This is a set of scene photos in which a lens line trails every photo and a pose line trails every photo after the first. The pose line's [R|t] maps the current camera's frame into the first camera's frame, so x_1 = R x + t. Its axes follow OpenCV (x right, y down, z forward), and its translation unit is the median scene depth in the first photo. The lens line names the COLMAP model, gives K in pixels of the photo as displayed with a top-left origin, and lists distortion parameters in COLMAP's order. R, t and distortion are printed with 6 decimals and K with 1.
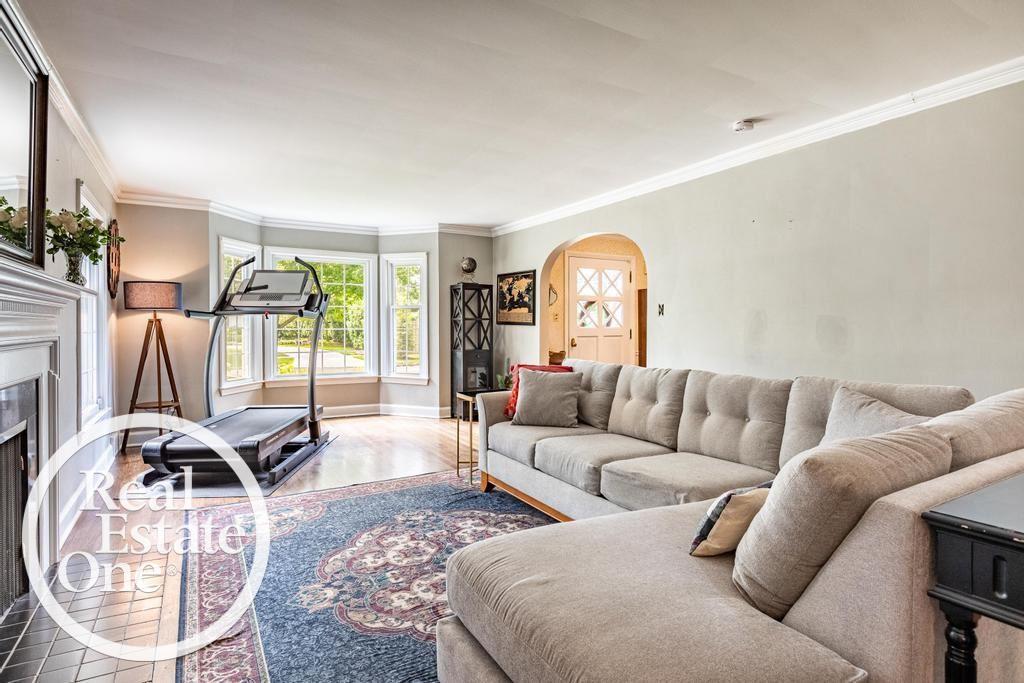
lens RADIAL K [[558.7, 0, 511.4], [0, 558.7, 336.3], [0, 0, 1]] dist [-0.000427, -0.000005]
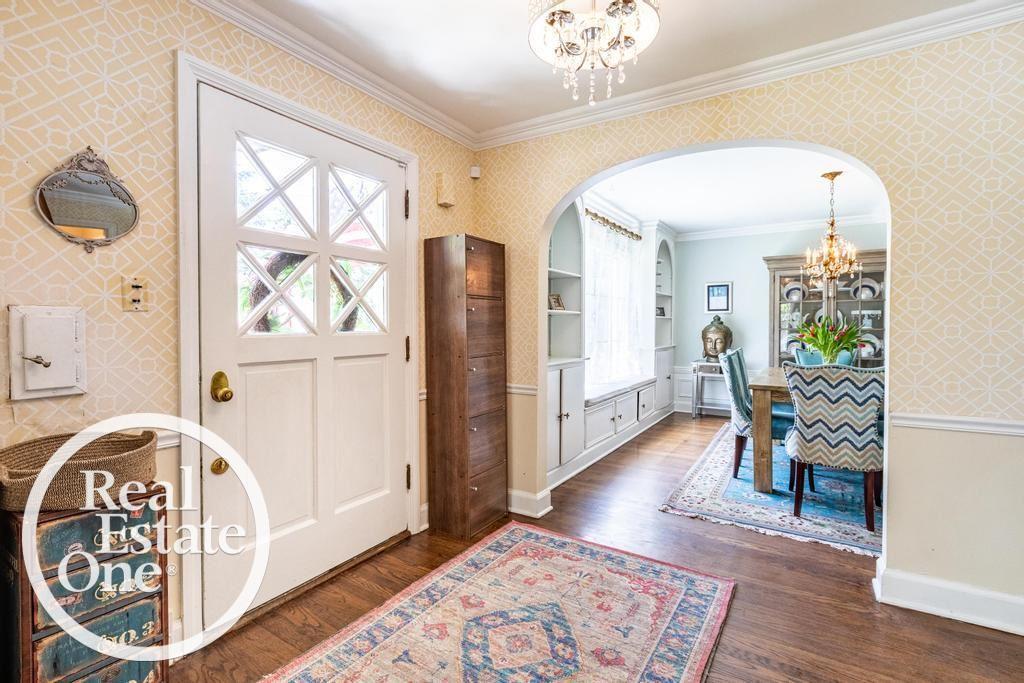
lens RADIAL K [[479.0, 0, 513.0], [0, 479.0, 336.1], [0, 0, 1]] dist [-0.000288, -0.000064]
pose [[0.881214, -0.005392, 0.472687, 0.123051], [0.002193, 0.999971, 0.007319, -0.015678], [-0.472713, -0.005413, 0.881200, 0.688202]]
